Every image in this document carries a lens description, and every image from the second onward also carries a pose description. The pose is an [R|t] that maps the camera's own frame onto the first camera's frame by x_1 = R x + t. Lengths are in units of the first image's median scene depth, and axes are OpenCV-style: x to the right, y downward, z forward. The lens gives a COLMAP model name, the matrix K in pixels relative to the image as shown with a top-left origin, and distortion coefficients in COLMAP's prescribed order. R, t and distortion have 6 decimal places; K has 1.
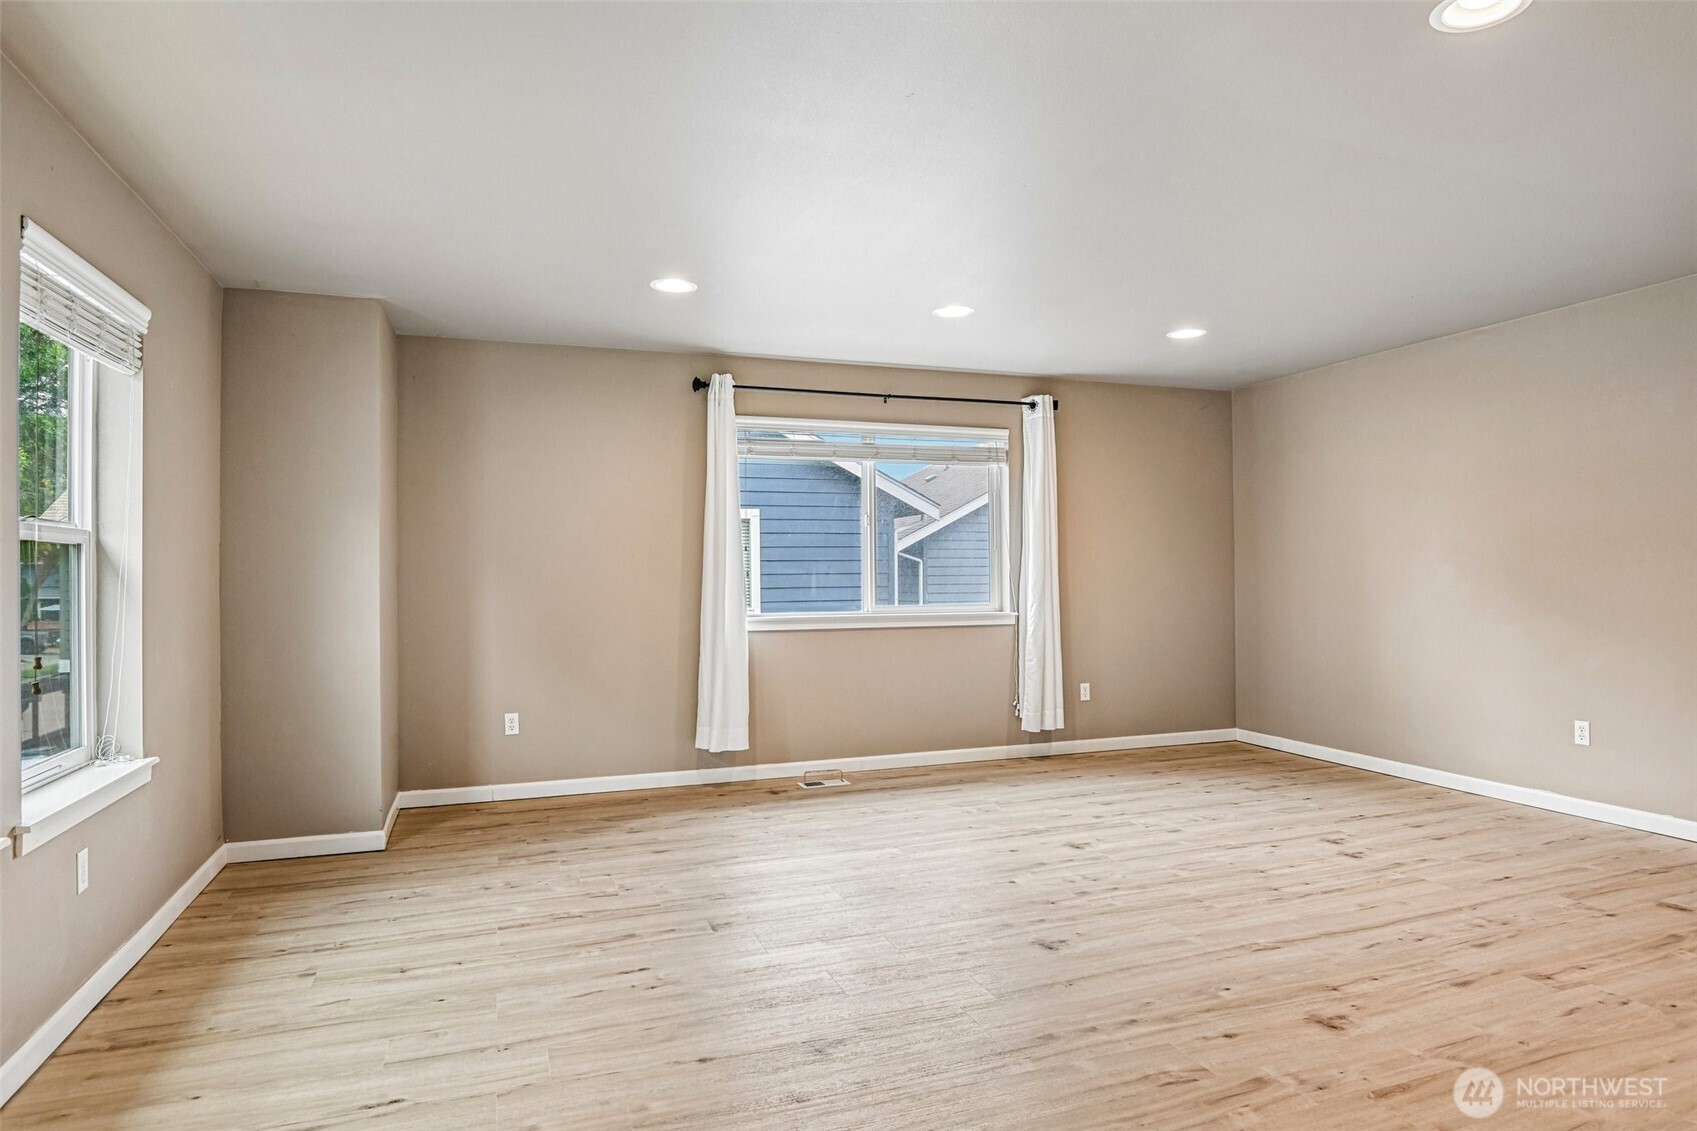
lens RADIAL K [[962.9, 0, 848.0], [0, 962.9, 570.6], [0, 0, 1]] dist [-0.012742, -0.002734]
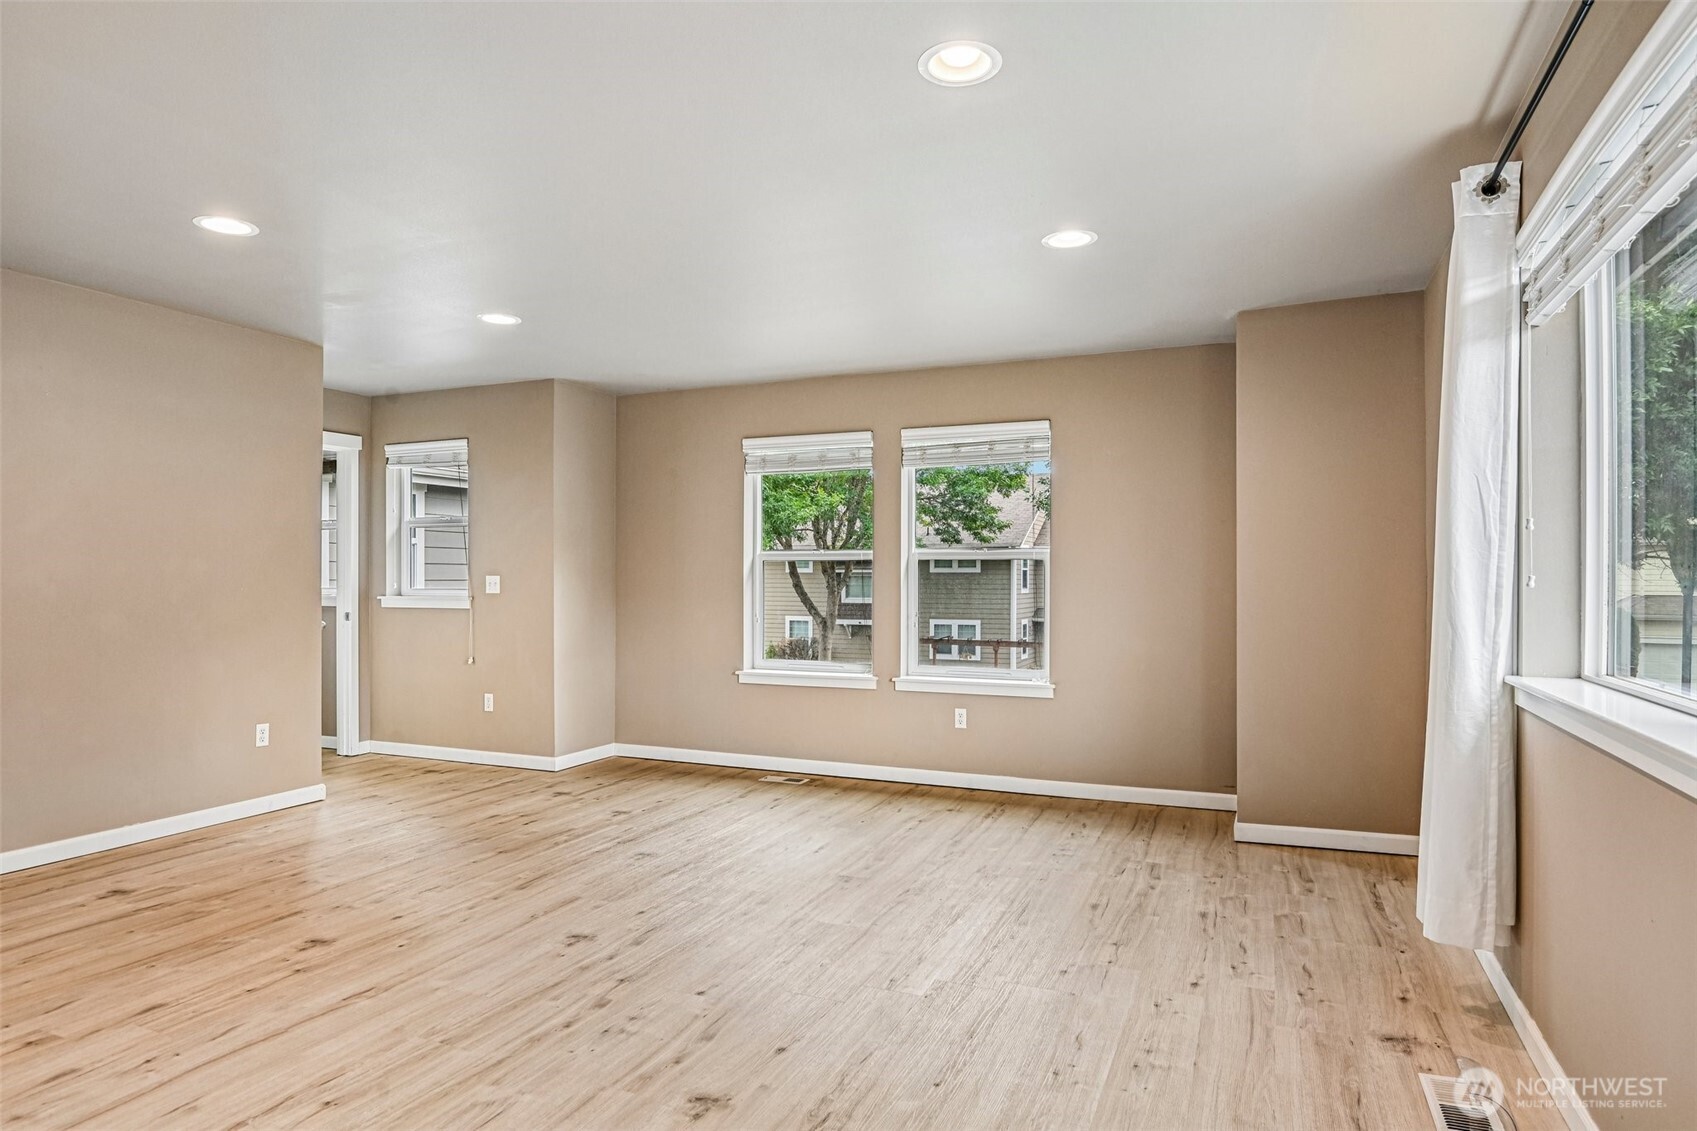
lens RADIAL K [[962.9, 0, 846.9], [0, 962.9, 565.3], [0, 0, 1]] dist [-0.012742, -0.002734]
pose [[-0.678244, -0.000697, -0.734837, 0.726160], [0.006709, 0.999952, -0.007140, -0.001975], [0.734806, -0.009773, -0.678206, 1.801798]]
